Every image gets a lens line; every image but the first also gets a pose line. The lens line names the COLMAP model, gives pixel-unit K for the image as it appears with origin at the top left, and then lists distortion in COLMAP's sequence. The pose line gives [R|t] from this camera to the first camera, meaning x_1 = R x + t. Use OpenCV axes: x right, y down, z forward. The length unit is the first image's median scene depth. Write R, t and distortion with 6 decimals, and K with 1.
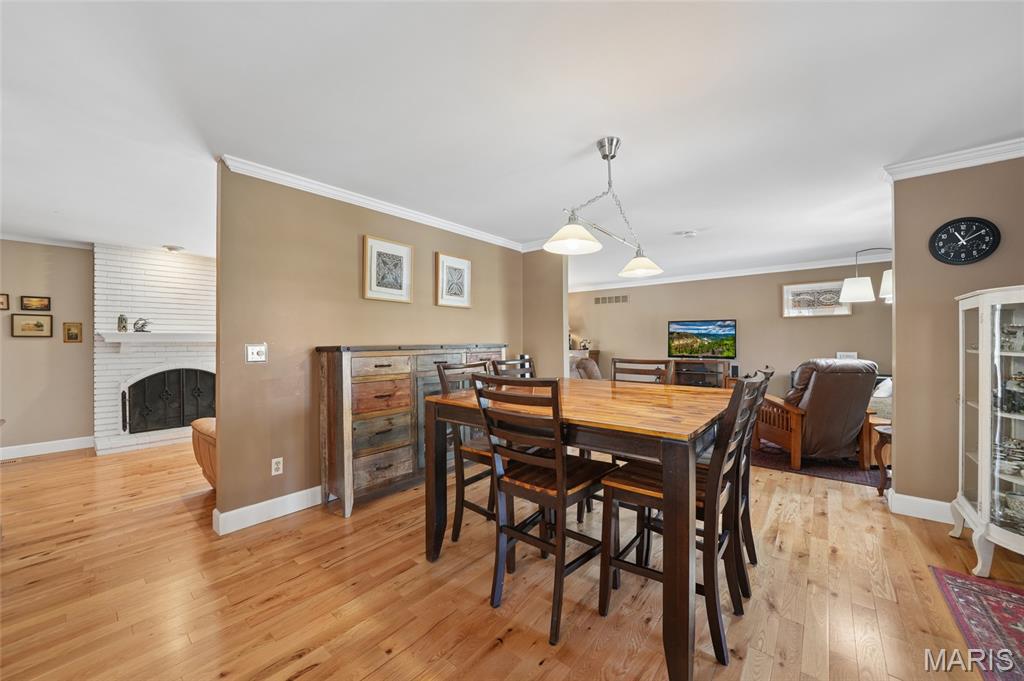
lens RADIAL K [[385.7, 0, 509.4], [0, 385.7, 343.5], [0, 0, 1]] dist [-0.001319, 0.000171]
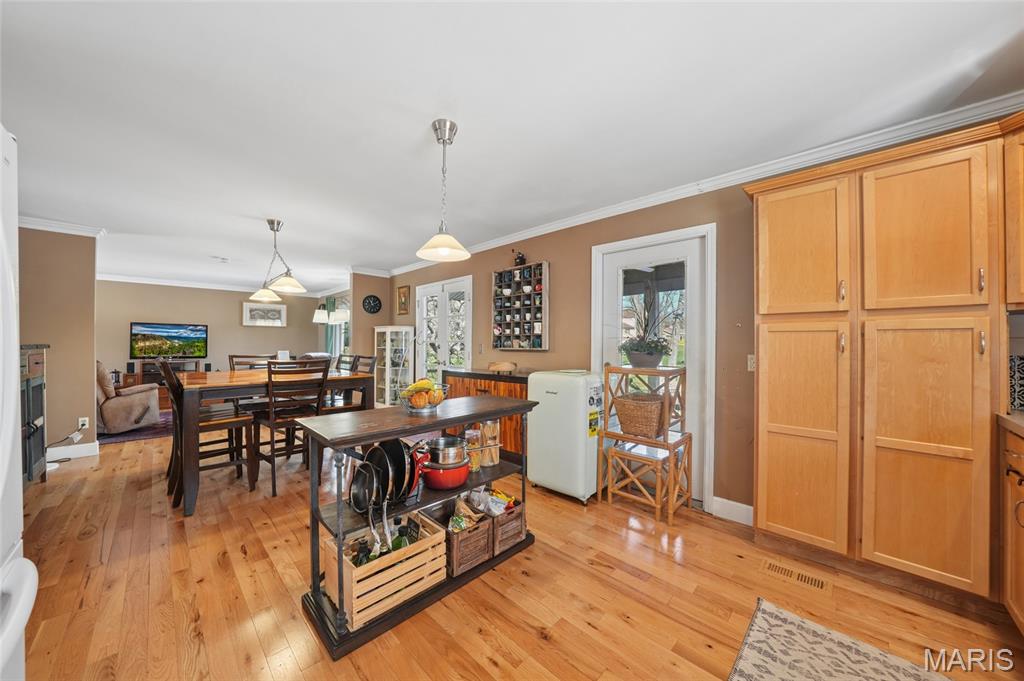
lens RADIAL K [[363.6, 0, 514.0], [0, 363.6, 343.1], [0, 0, 1]] dist [-0.025426, 0.002983]
pose [[0.087472, 0.008139, 0.996134, -1.853592], [0.001018, 0.999965, -0.008260, 0.016534], [-0.996166, 0.001736, 0.087461, -0.240939]]
